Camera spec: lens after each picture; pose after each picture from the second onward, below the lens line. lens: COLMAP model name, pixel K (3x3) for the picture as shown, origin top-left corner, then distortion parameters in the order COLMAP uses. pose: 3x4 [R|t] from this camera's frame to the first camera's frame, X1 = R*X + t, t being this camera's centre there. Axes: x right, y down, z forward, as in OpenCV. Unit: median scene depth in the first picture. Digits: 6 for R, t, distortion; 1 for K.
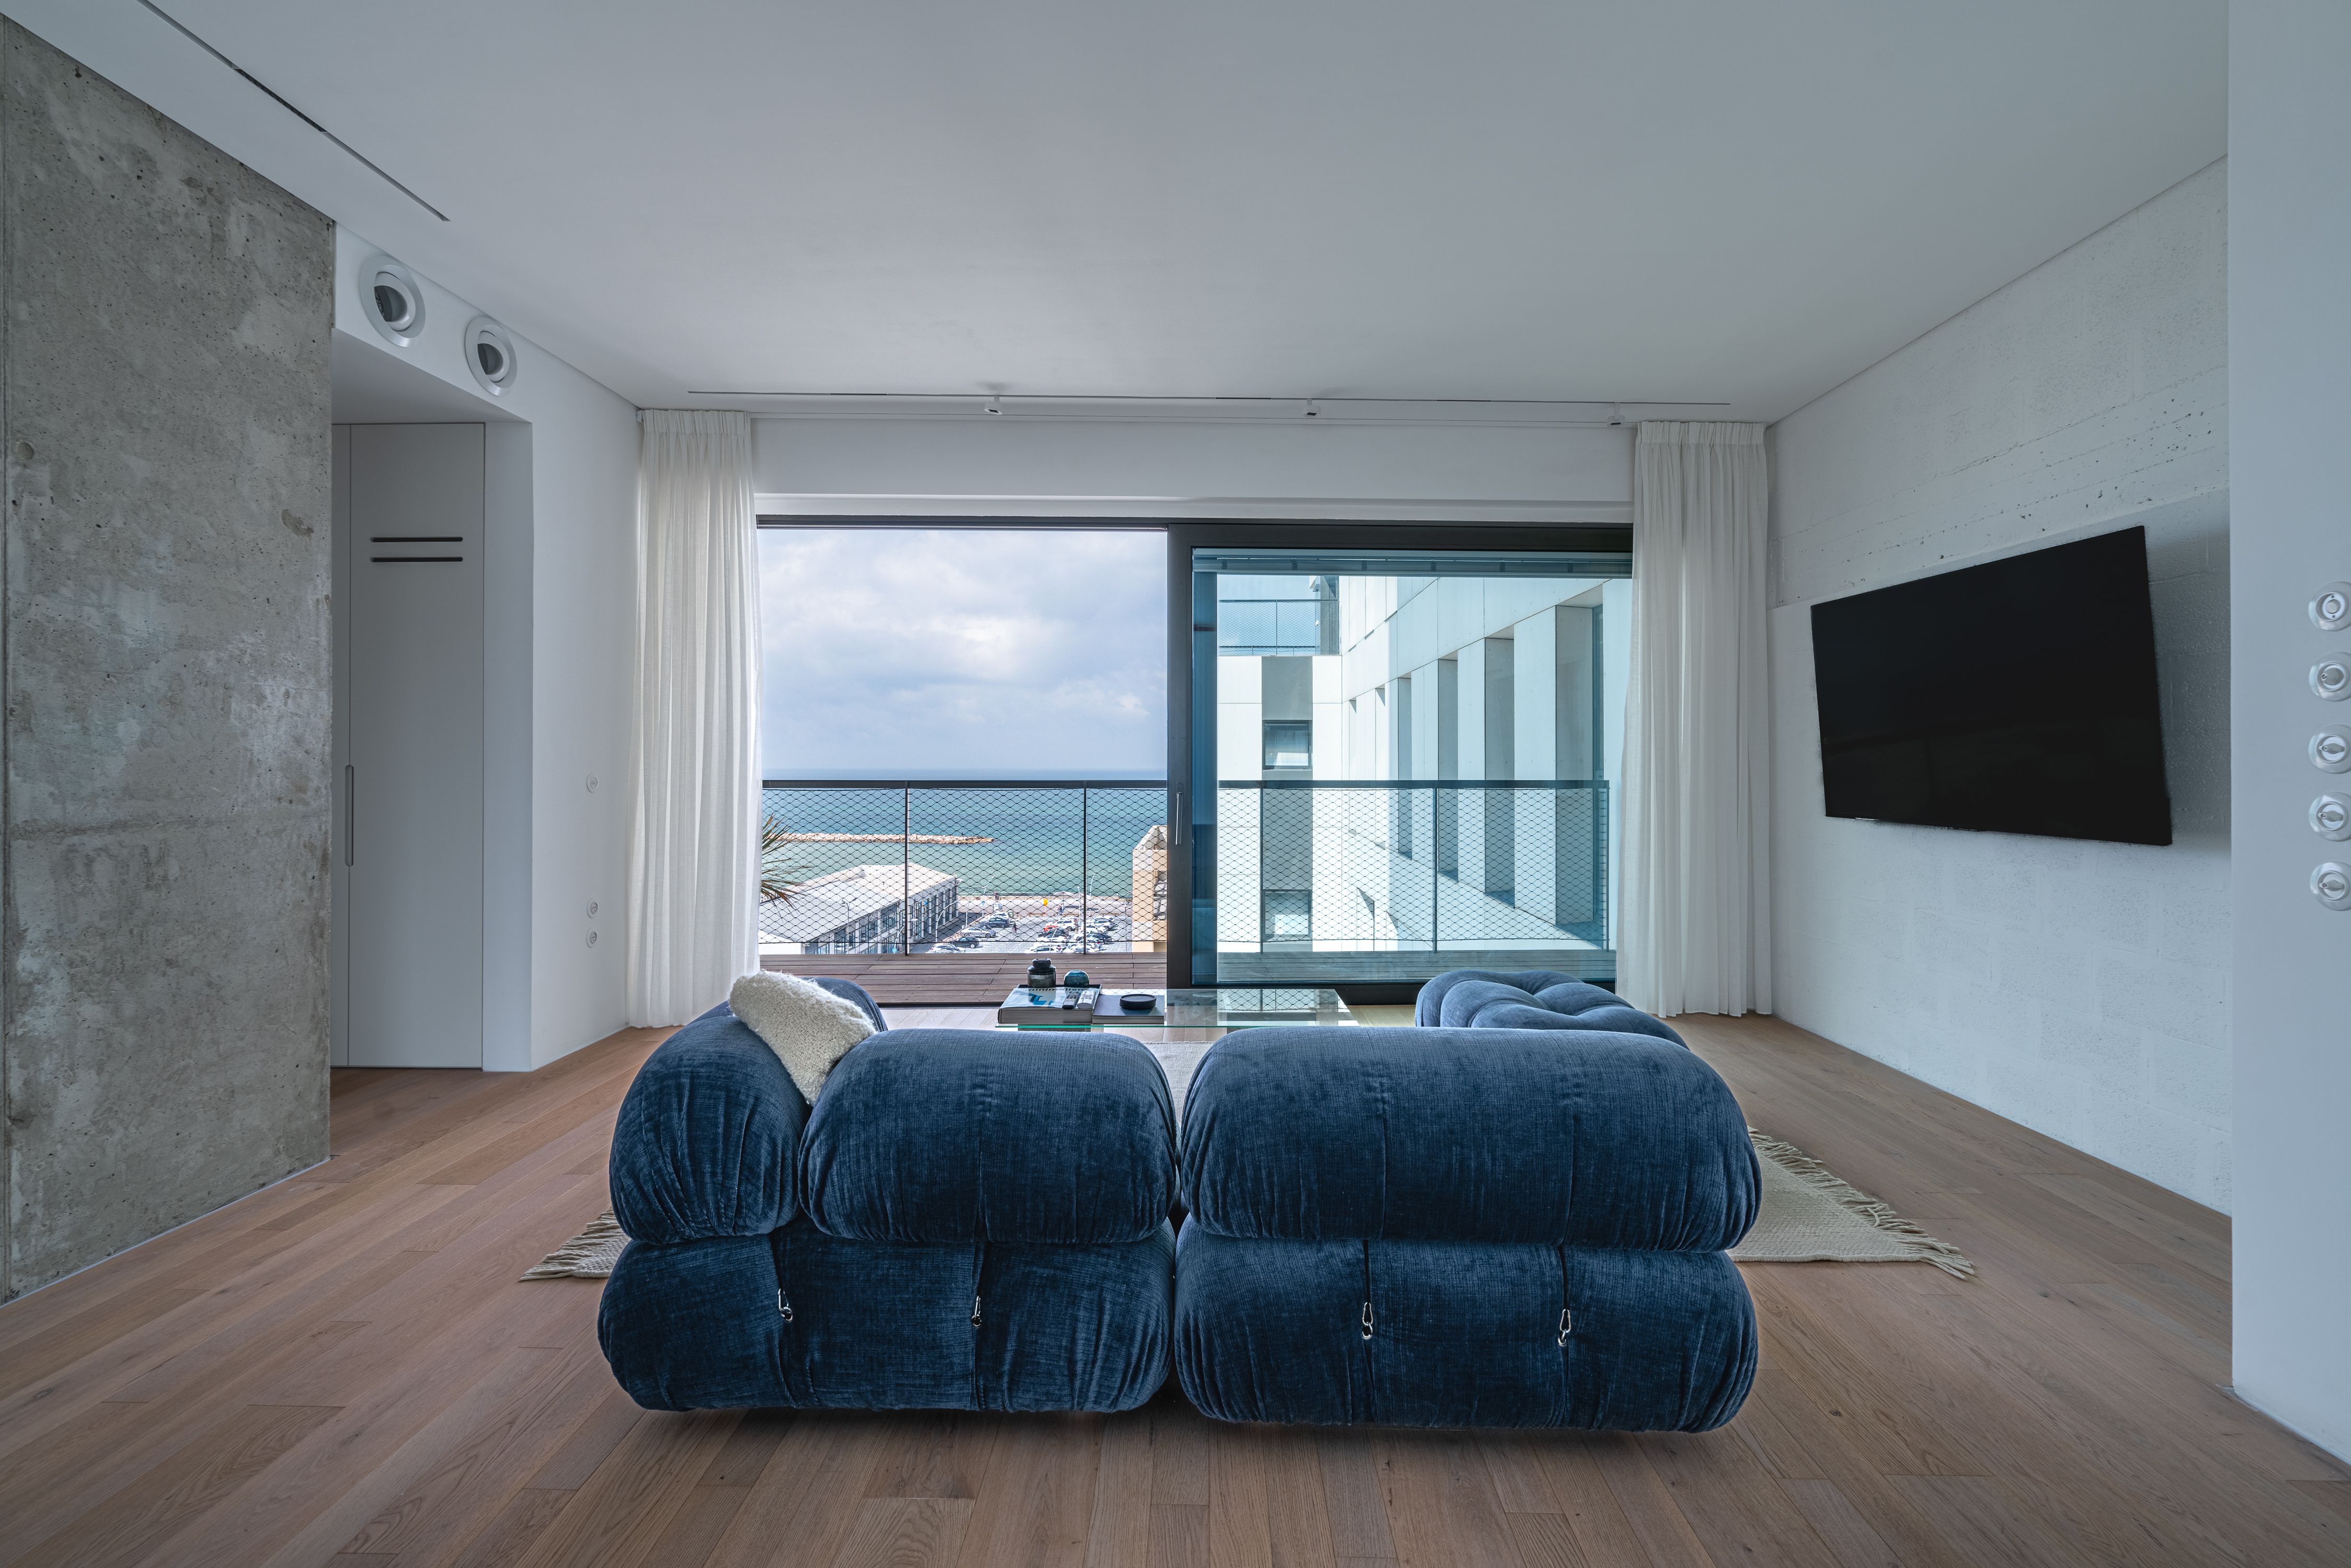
lens RADIAL K [[1079.7, 0, 1180.7], [0, 1079.7, 773.8], [0, 0, 1]] dist [-0.000523, -0.000270]
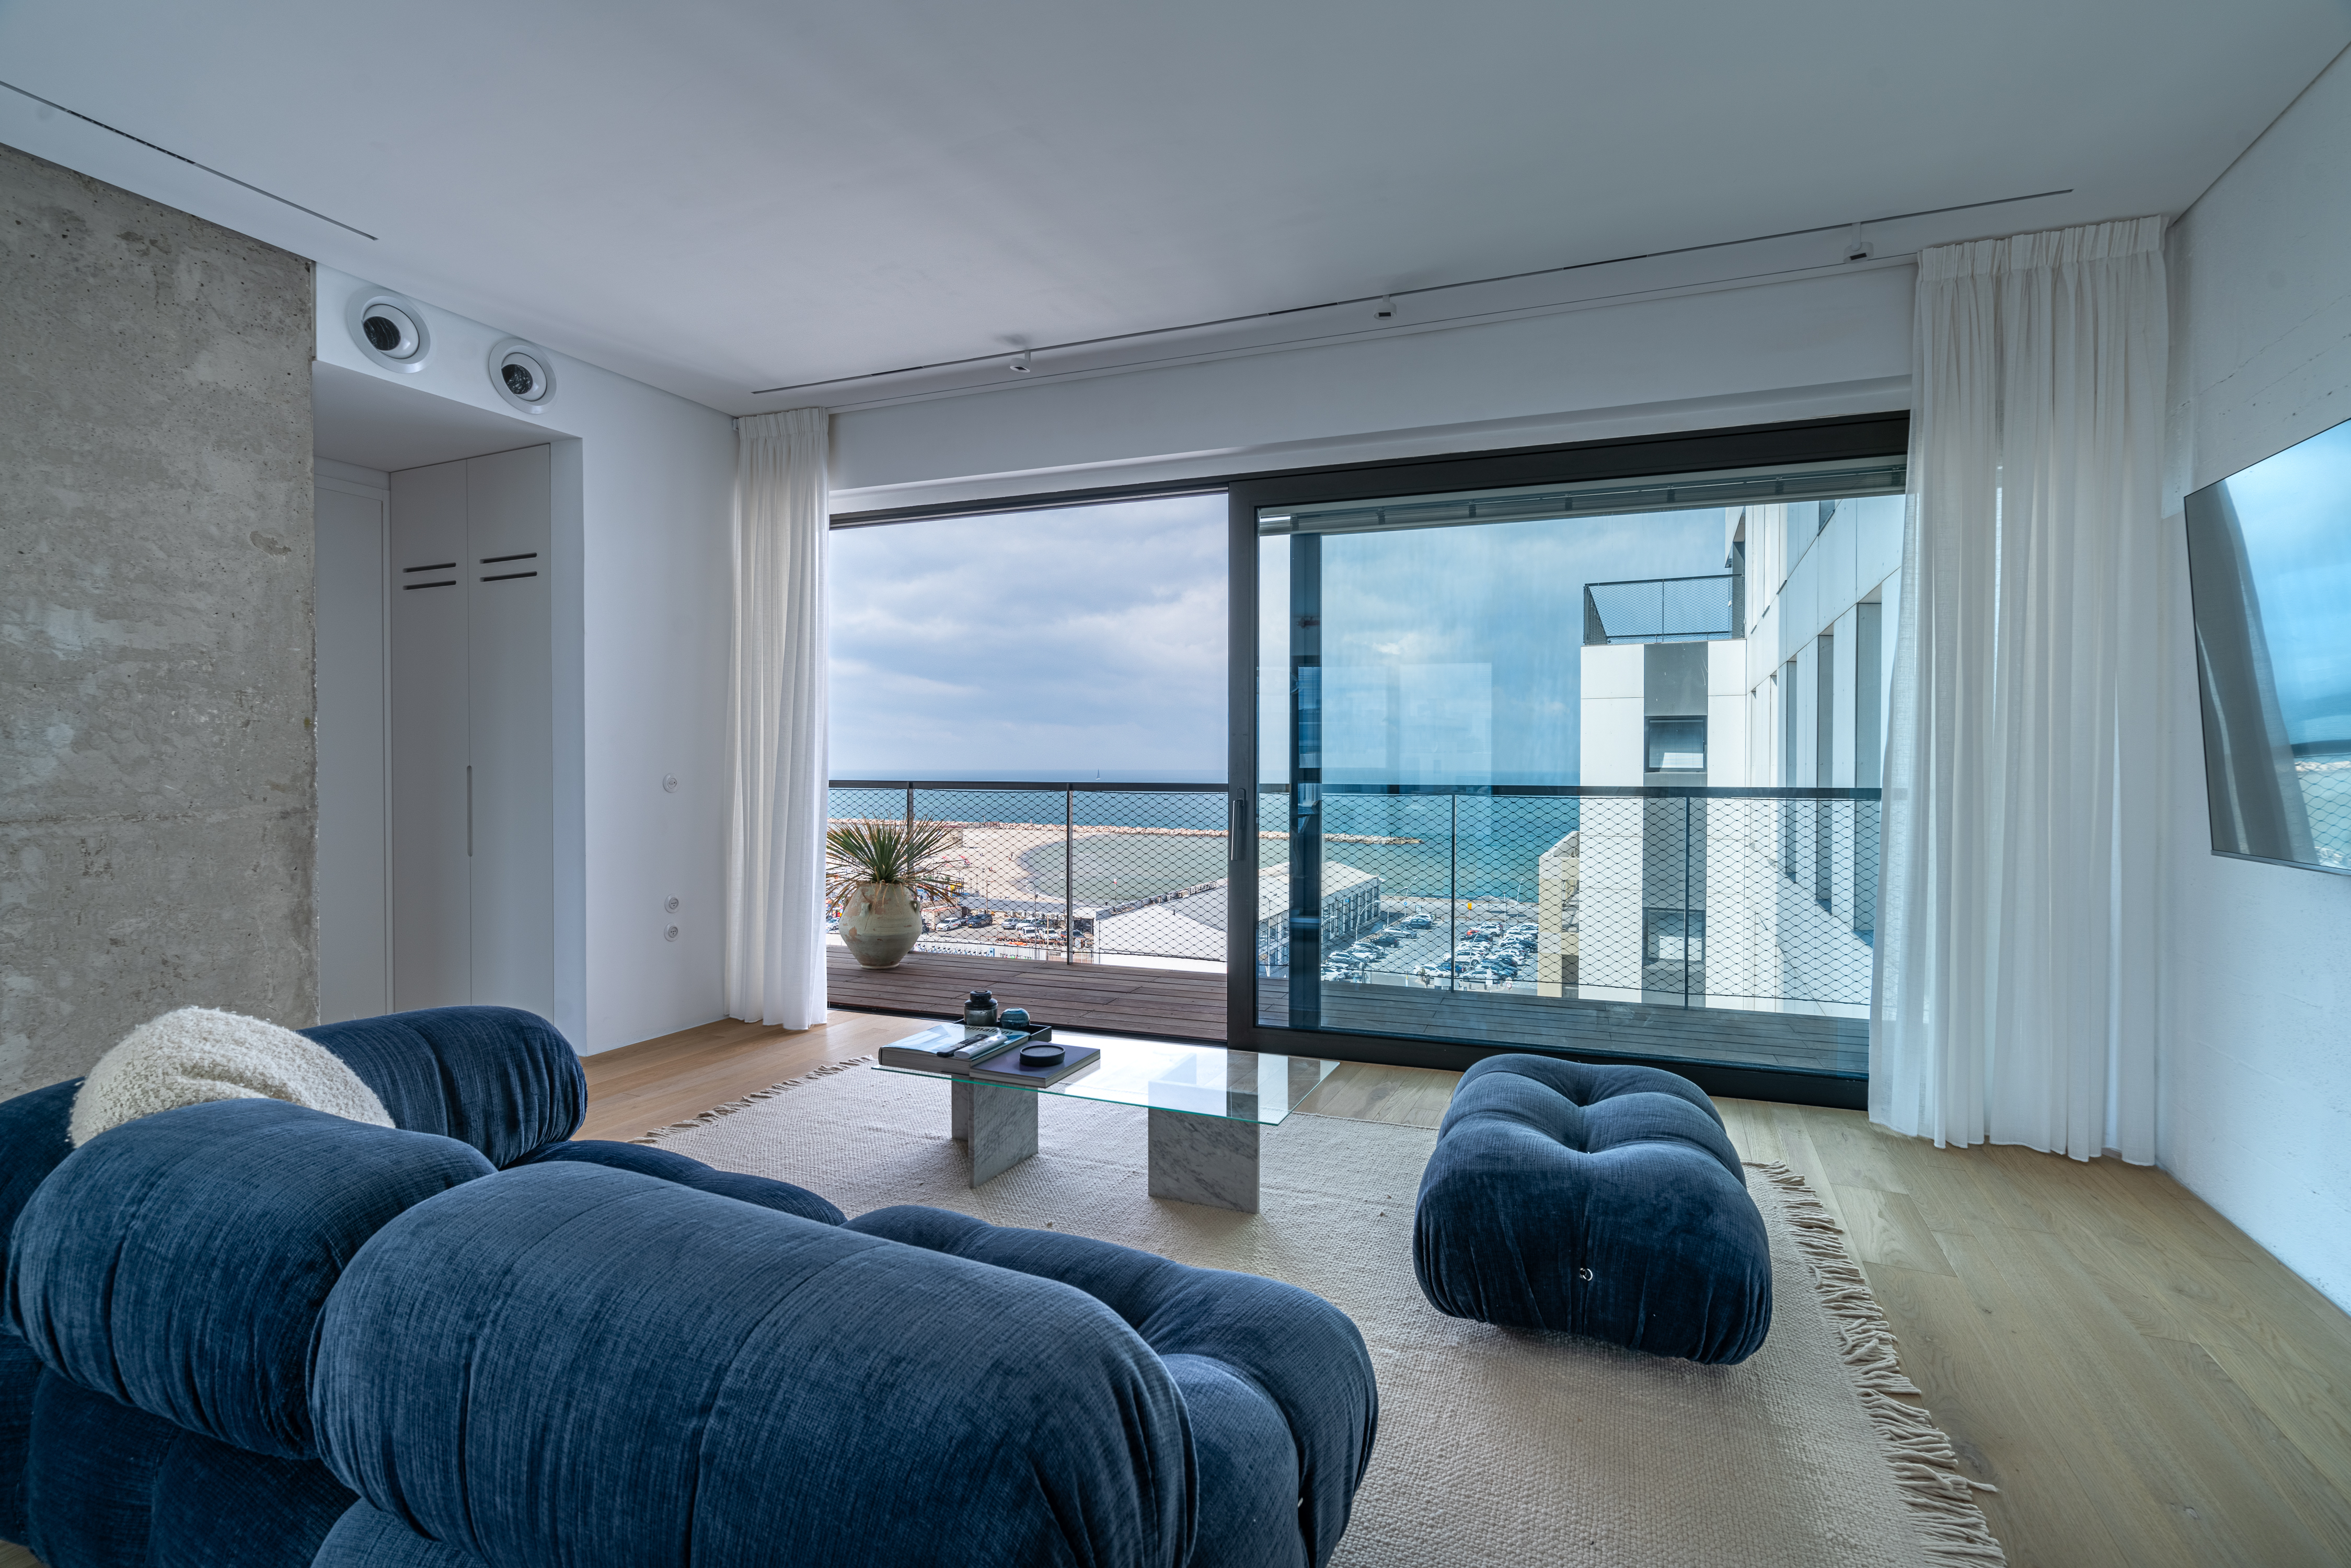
lens RADIAL K [[1058.3, 0, 1178.0], [0, 1058.3, 792.3], [0, 0, 1]] dist [-0.000767, -0.000244]
pose [[0.921521, 0.010049, -0.388200, 0.459222], [-0.004086, 0.999861, 0.016184, -0.002106], [0.388308, -0.013328, 0.921433, 0.383014]]
